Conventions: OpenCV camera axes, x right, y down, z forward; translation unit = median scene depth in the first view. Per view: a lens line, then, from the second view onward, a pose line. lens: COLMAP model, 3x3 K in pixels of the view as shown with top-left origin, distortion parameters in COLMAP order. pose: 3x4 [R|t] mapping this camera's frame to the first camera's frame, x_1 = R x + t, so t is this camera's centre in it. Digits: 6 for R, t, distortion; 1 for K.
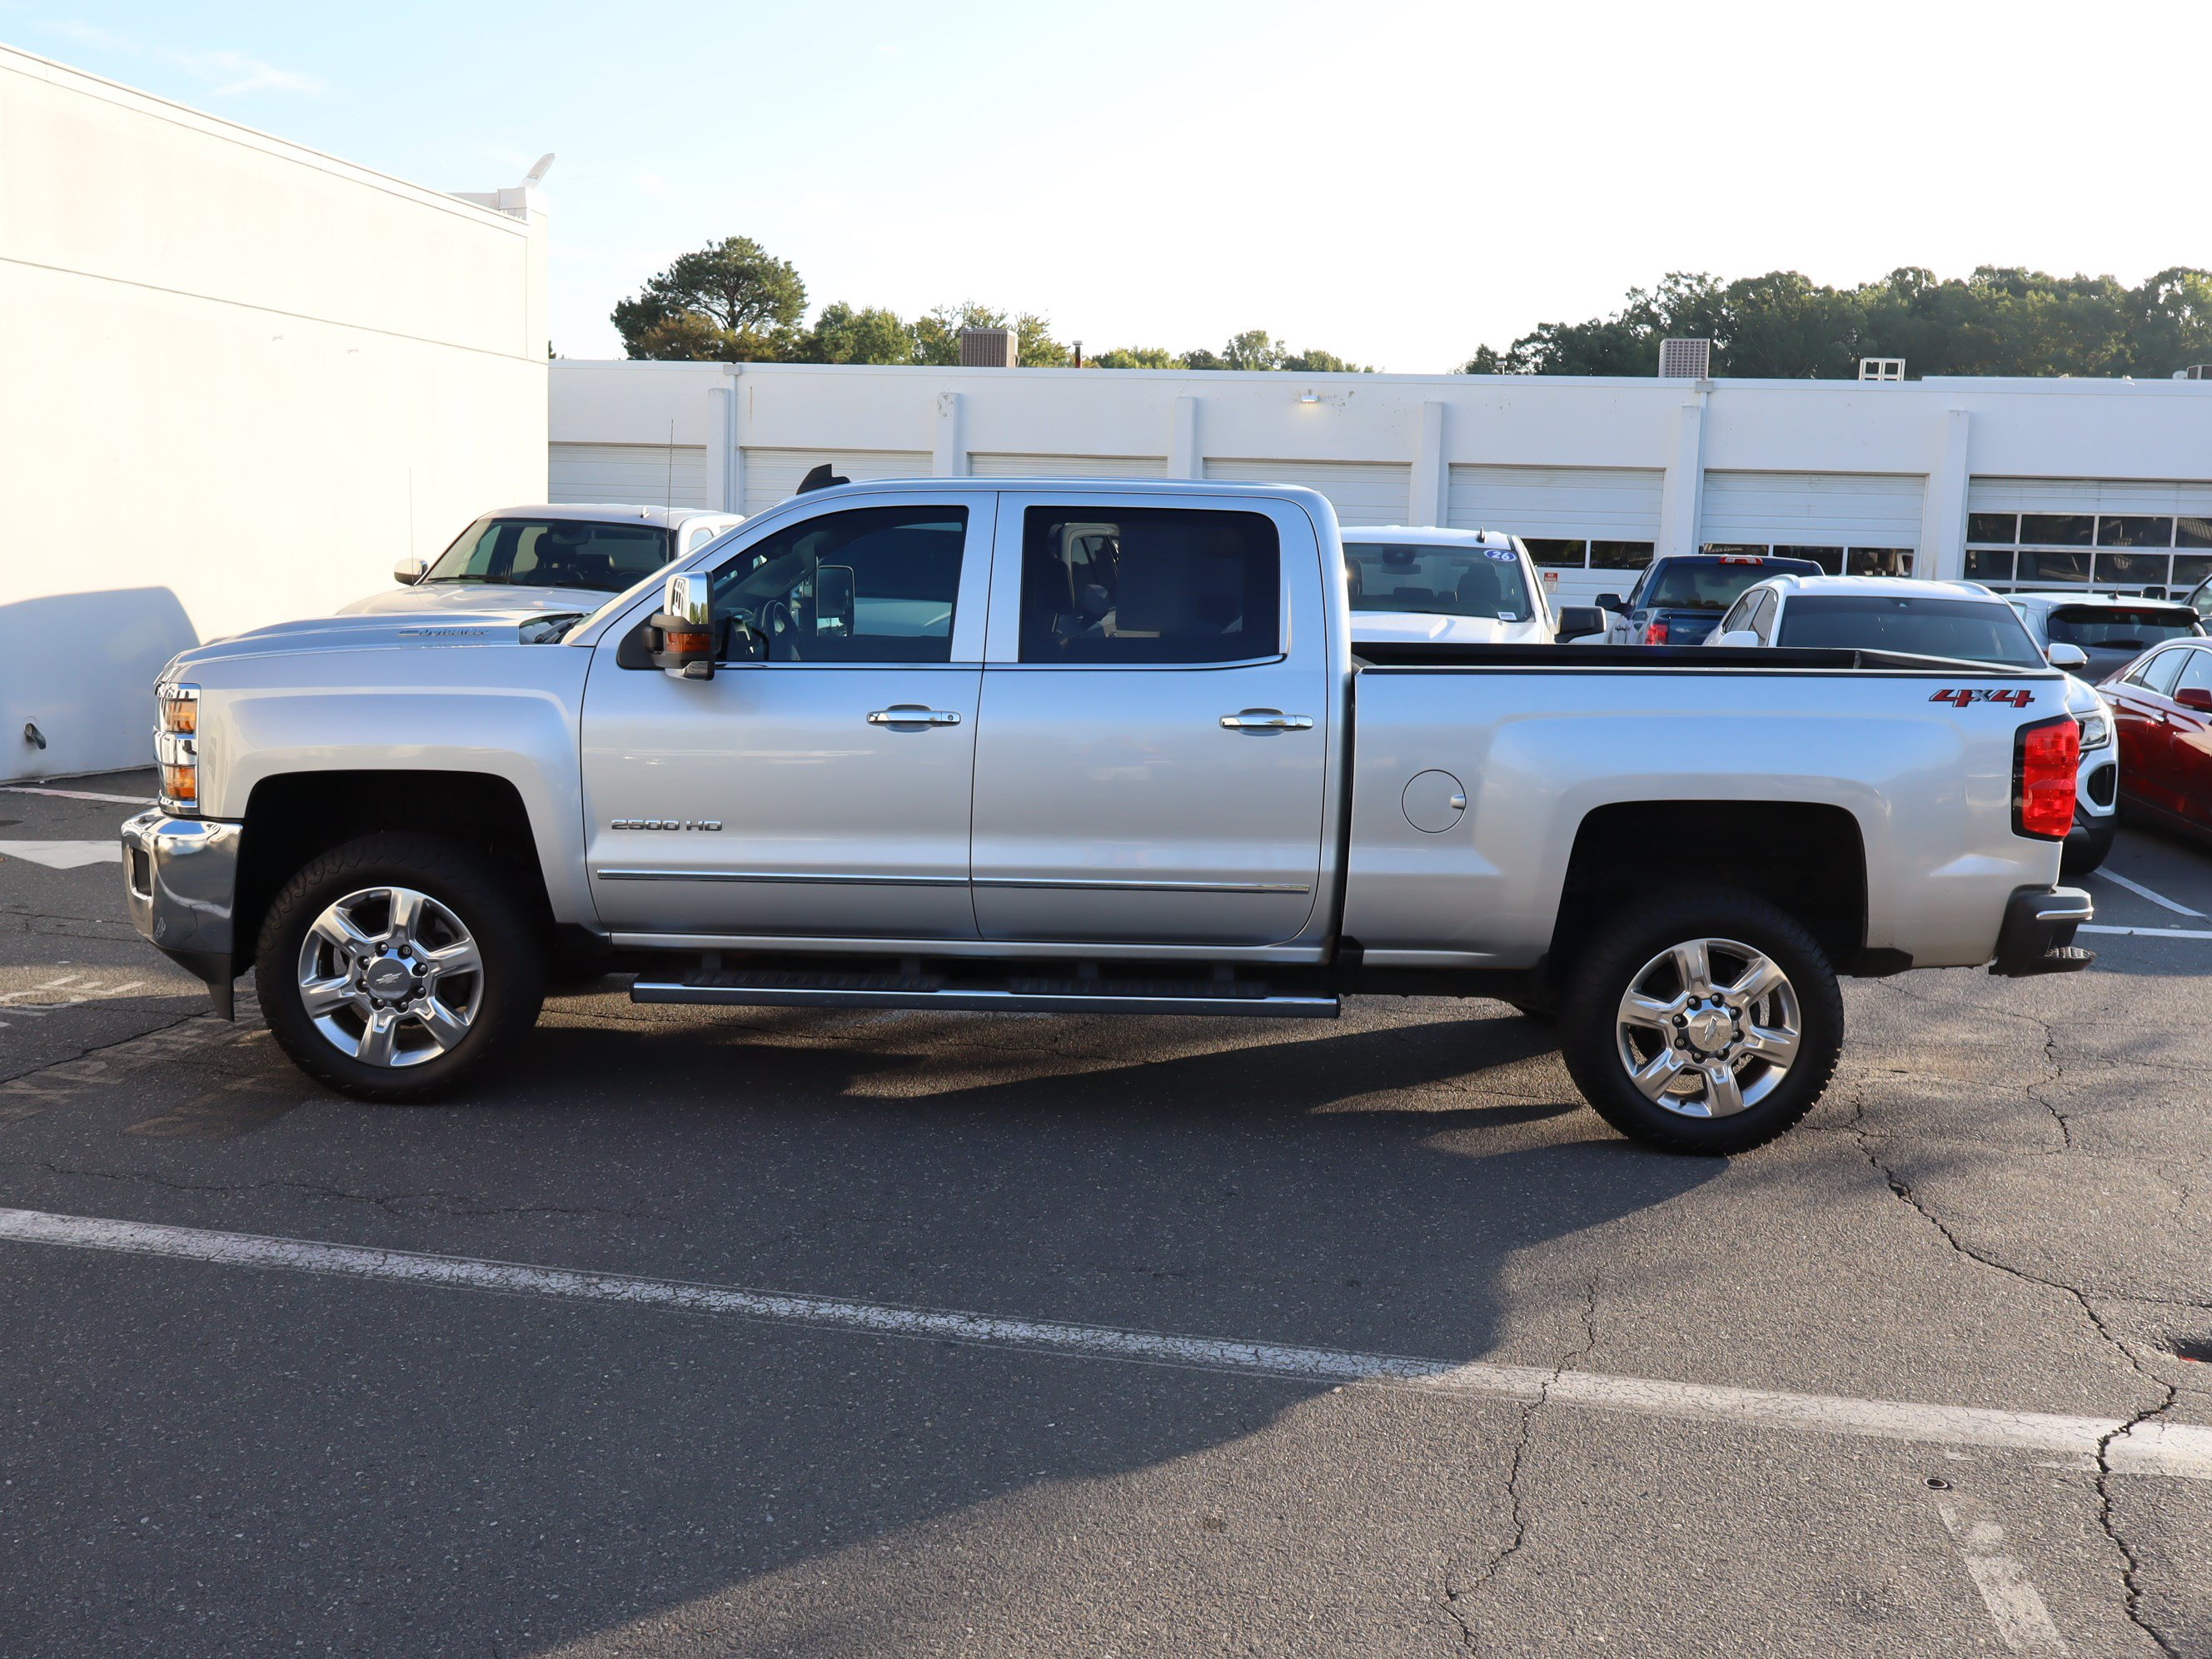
lens RADIAL K [[1991.5, 0, 1106.0], [0, 1991.5, 829.5], [0, 0, 1]] dist [0.000181, -0.000657]
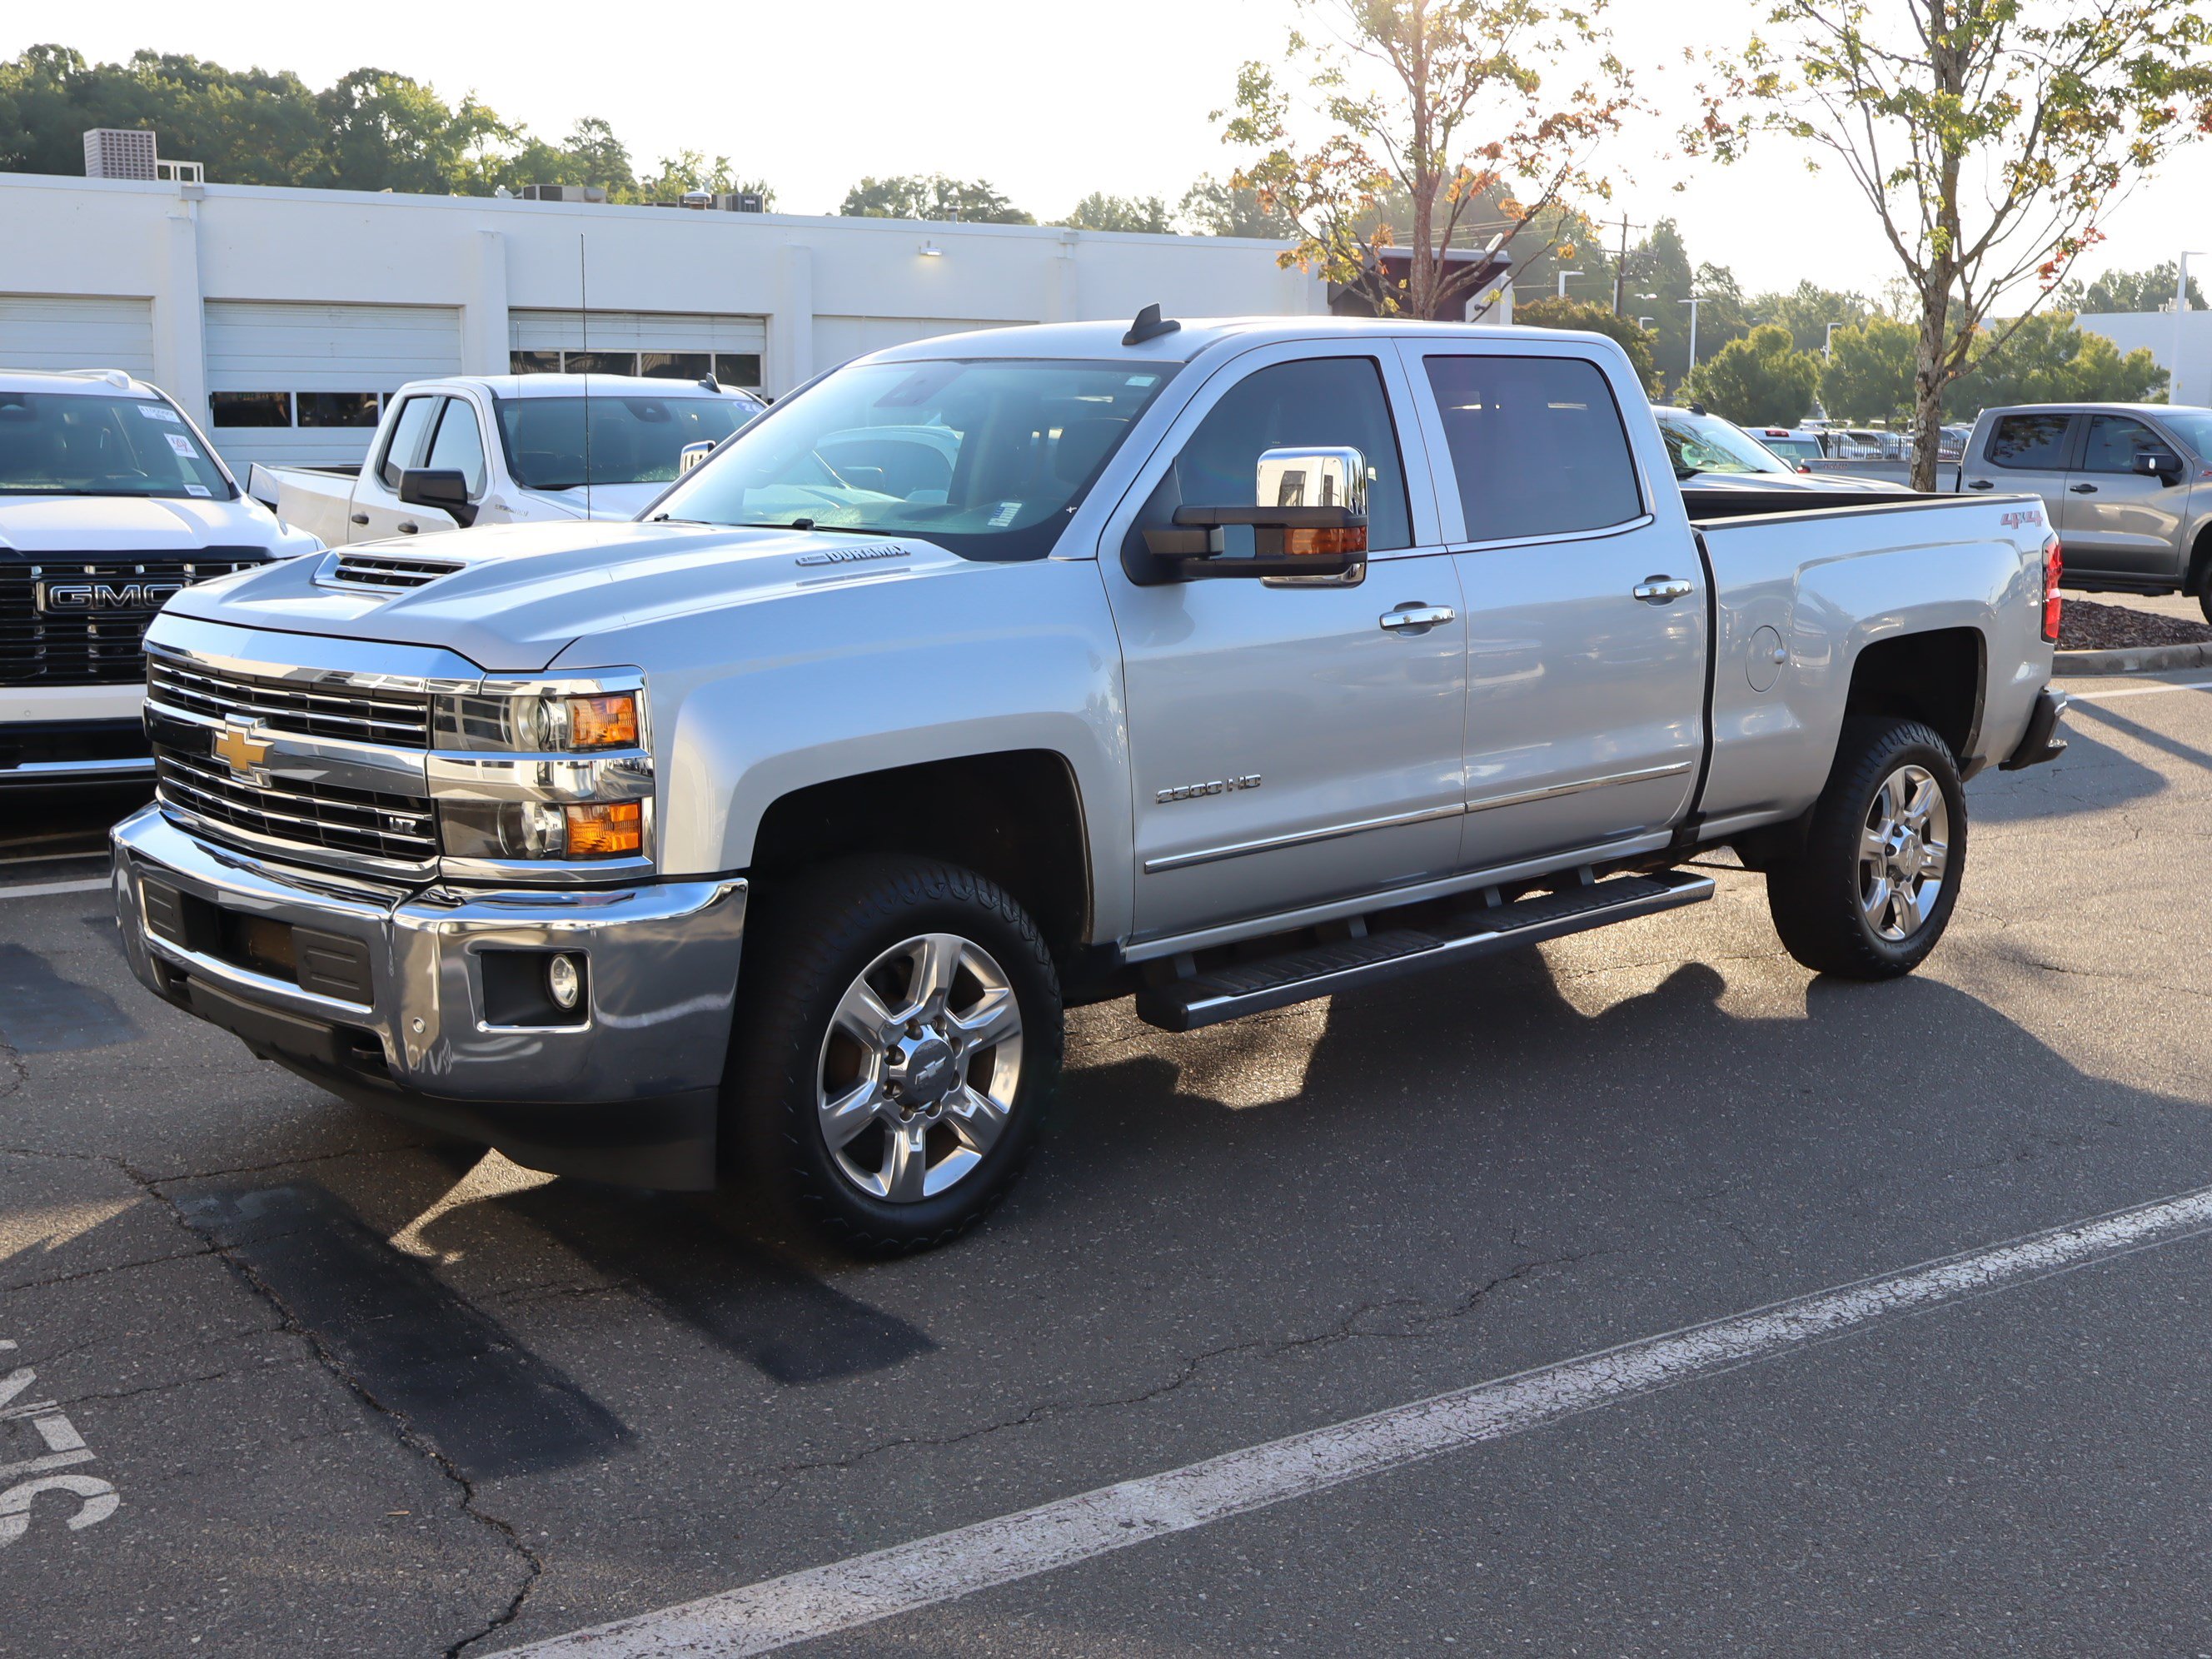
lens RADIAL K [[2424.0, 0, 1106.0], [0, 2424.0, 829.5], [0, 0, 1]] dist [0.017800, -0.010949]
pose [[0.723797, -0.141865, 0.675272, -0.861839], [0.117189, 0.989693, 0.082310, -0.066150], [-0.679988, 0.019559, 0.732962, 0.357799]]
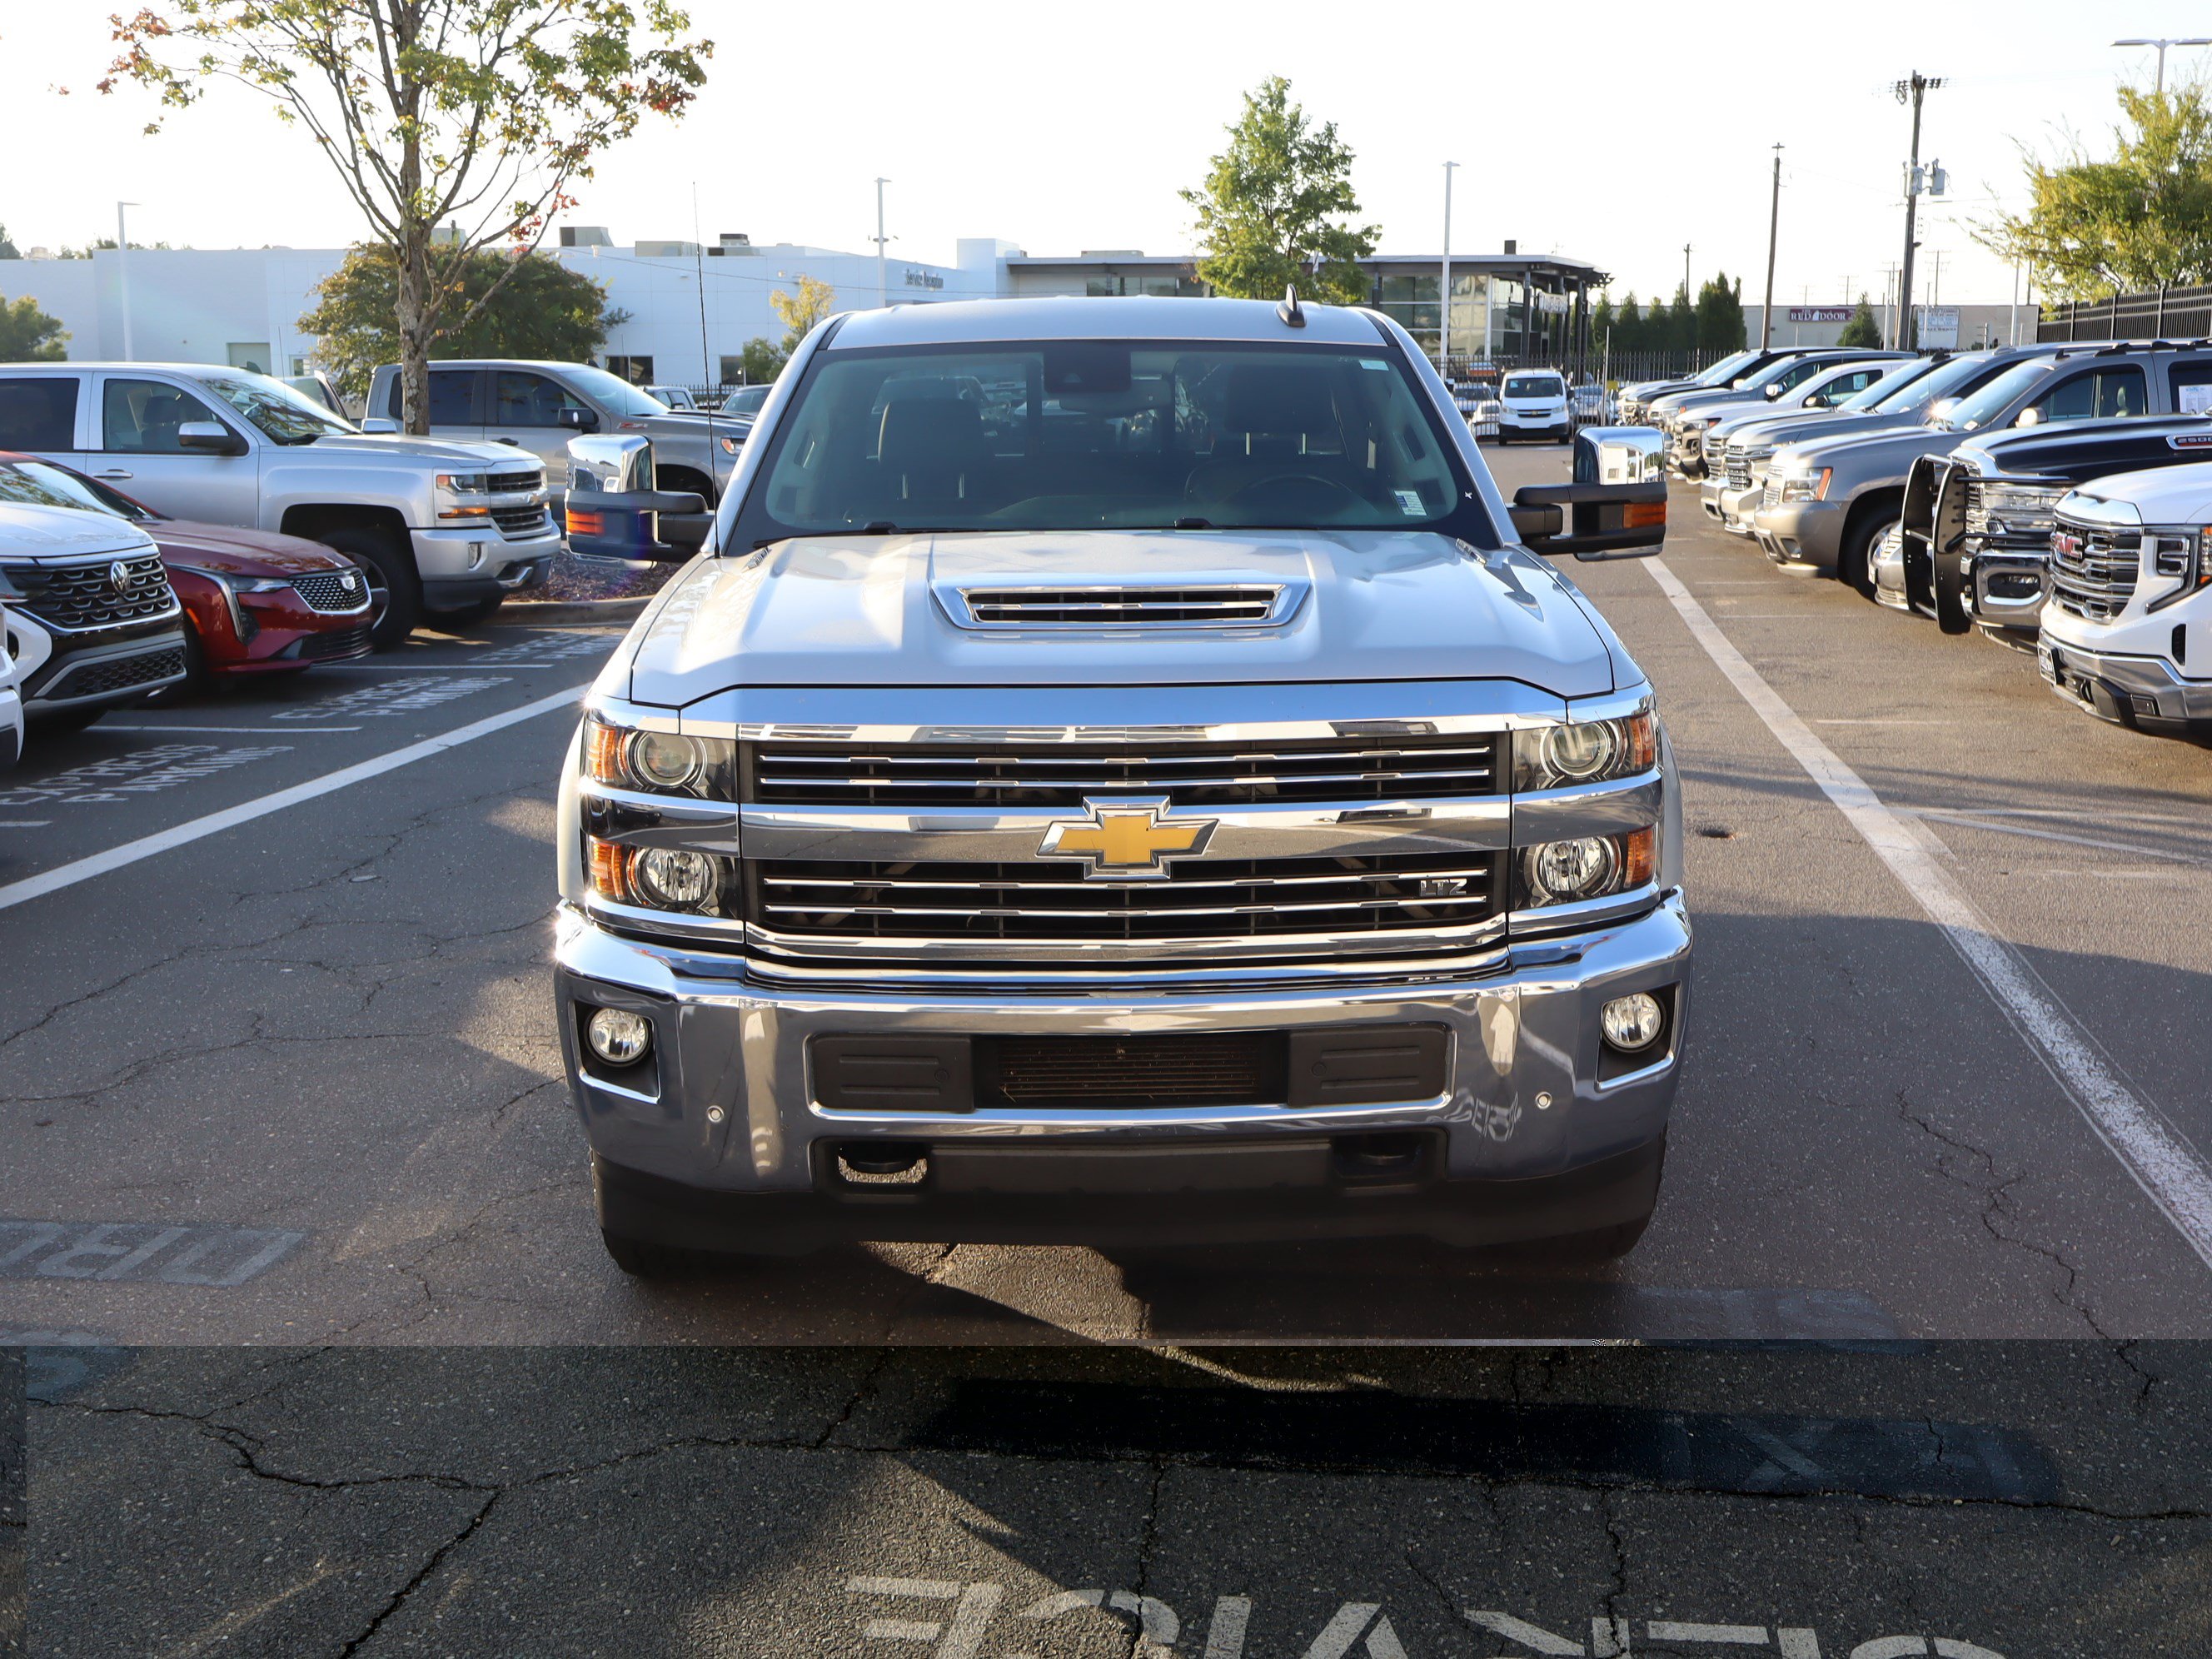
lens RADIAL K [[2424.0, 0, 1106.0], [0, 2424.0, 829.5], [0, 0, 1]] dist [0.017800, -0.010949]
pose [[0.001800, -0.215525, 0.976497, -1.152296], [0.146867, 0.965966, 0.212930, -0.201106], [-0.989155, 0.143032, 0.033392, 1.135645]]
